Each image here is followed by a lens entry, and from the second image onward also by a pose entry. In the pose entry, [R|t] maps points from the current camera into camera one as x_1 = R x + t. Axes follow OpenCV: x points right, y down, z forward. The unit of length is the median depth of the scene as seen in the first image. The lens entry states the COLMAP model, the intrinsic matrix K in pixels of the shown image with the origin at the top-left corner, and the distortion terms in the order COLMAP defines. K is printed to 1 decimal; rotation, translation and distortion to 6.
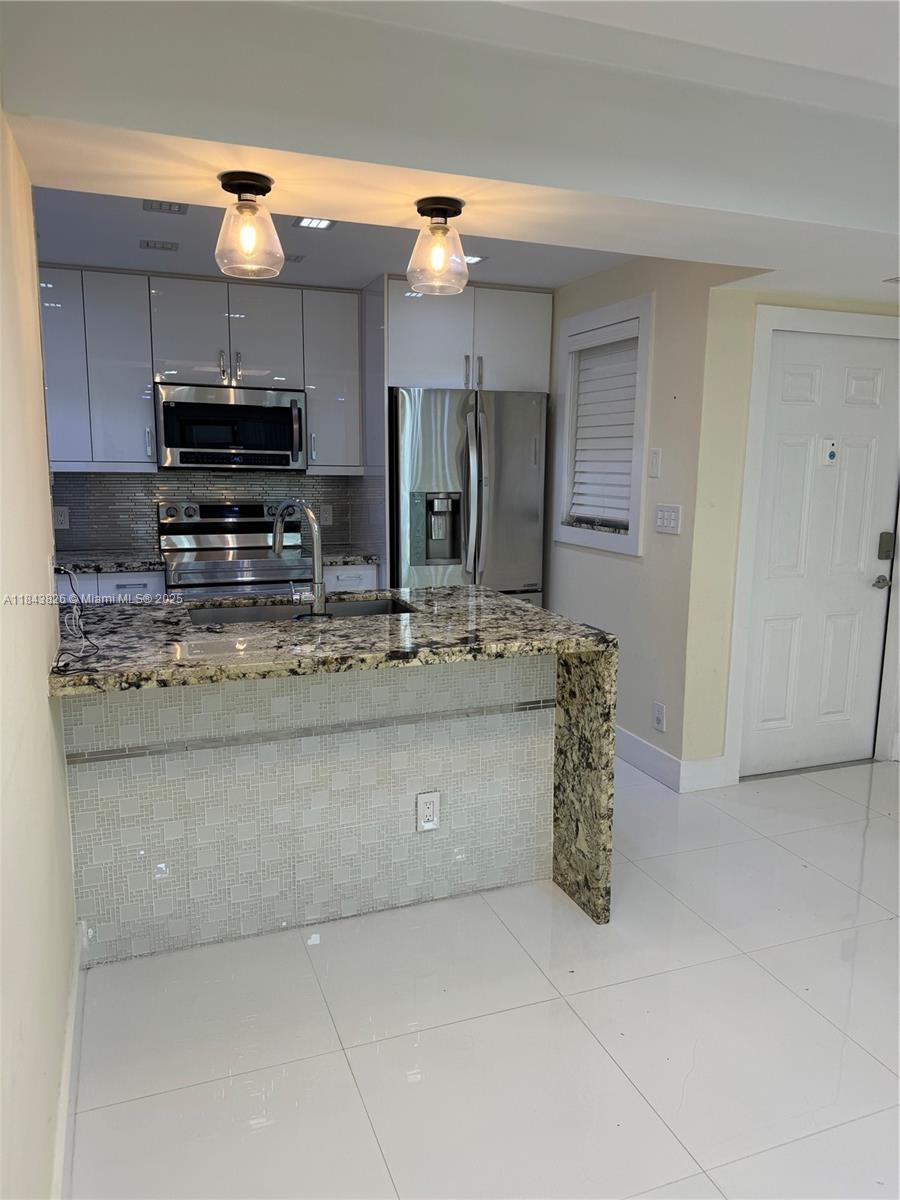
lens RADIAL K [[849.9, 0, 458.5], [0, 849.9, 597.0], [0, 0, 1]] dist [0.048659, -0.060467]
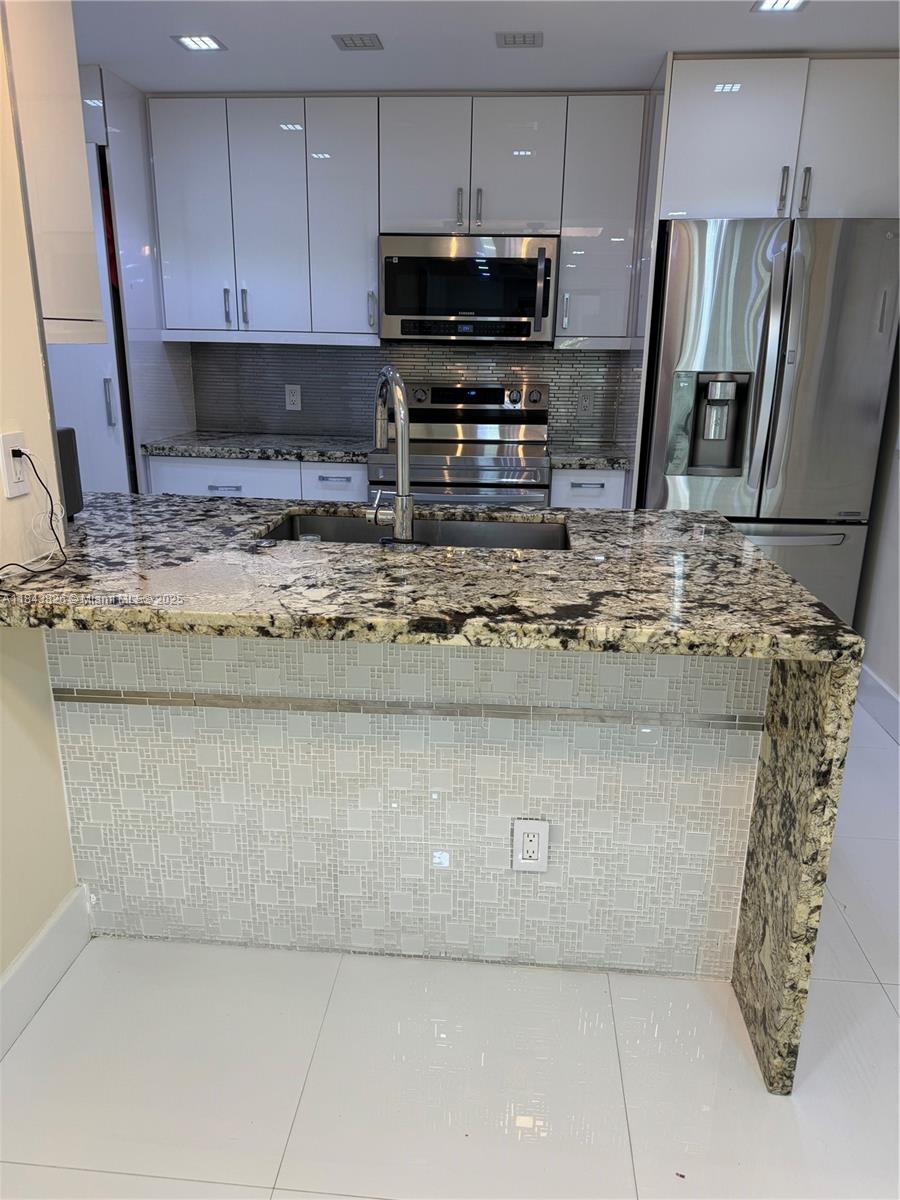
lens RADIAL K [[849.9, 0, 439.1], [0, 849.9, 609.7], [0, 0, 1]] dist [0.048659, -0.060467]
pose [[0.891945, 0.133976, -0.431839, 0.168510], [-0.074924, 0.985682, 0.151052, -0.030581], [0.445893, -0.102375, 0.889212, 0.386386]]
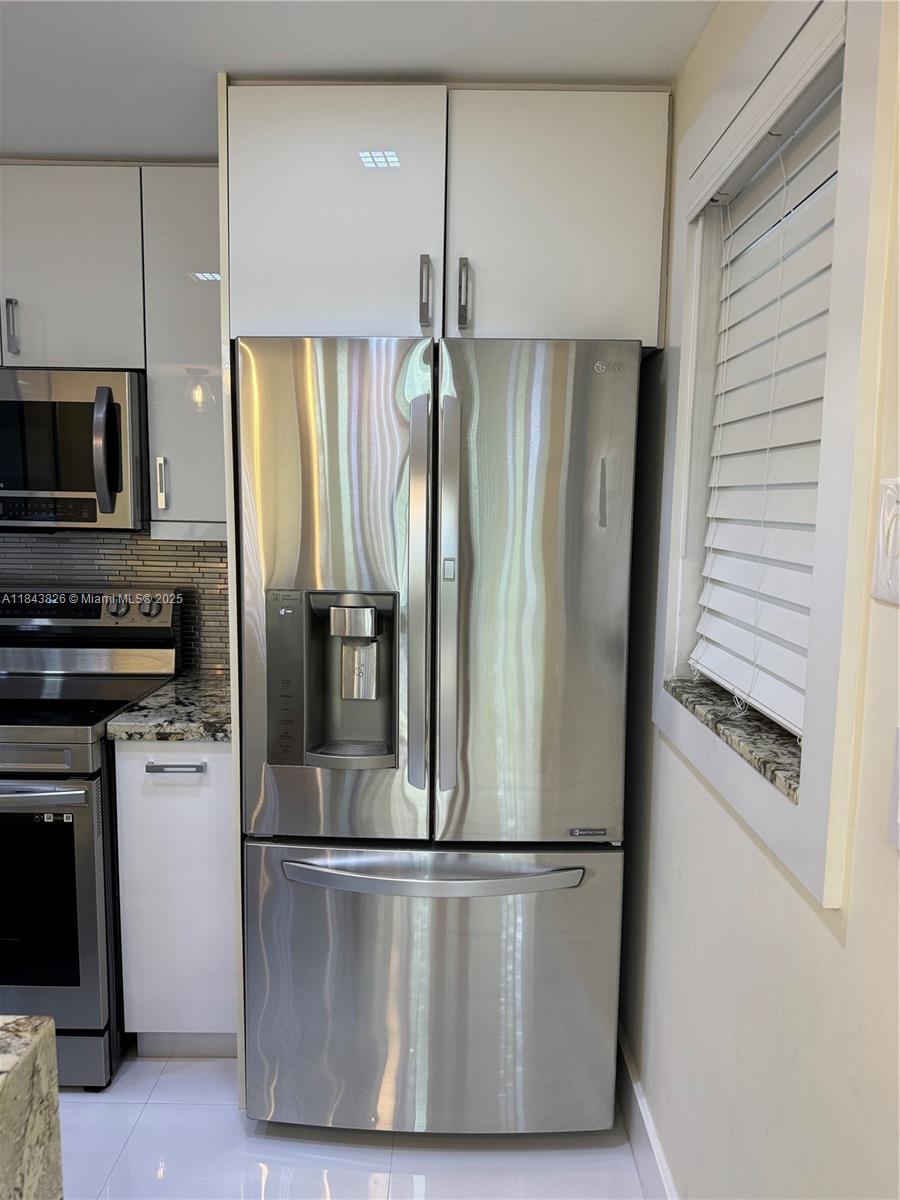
lens RADIAL K [[849.9, 0, 441.3], [0, 849.9, 603.6], [0, 0, 1]] dist [0.048659, -0.060467]
pose [[0.922304, 0.049384, -0.383296, 0.285773], [-0.066953, 0.997223, -0.032623, -0.172823], [0.380620, 0.055752, 0.923049, 1.032166]]
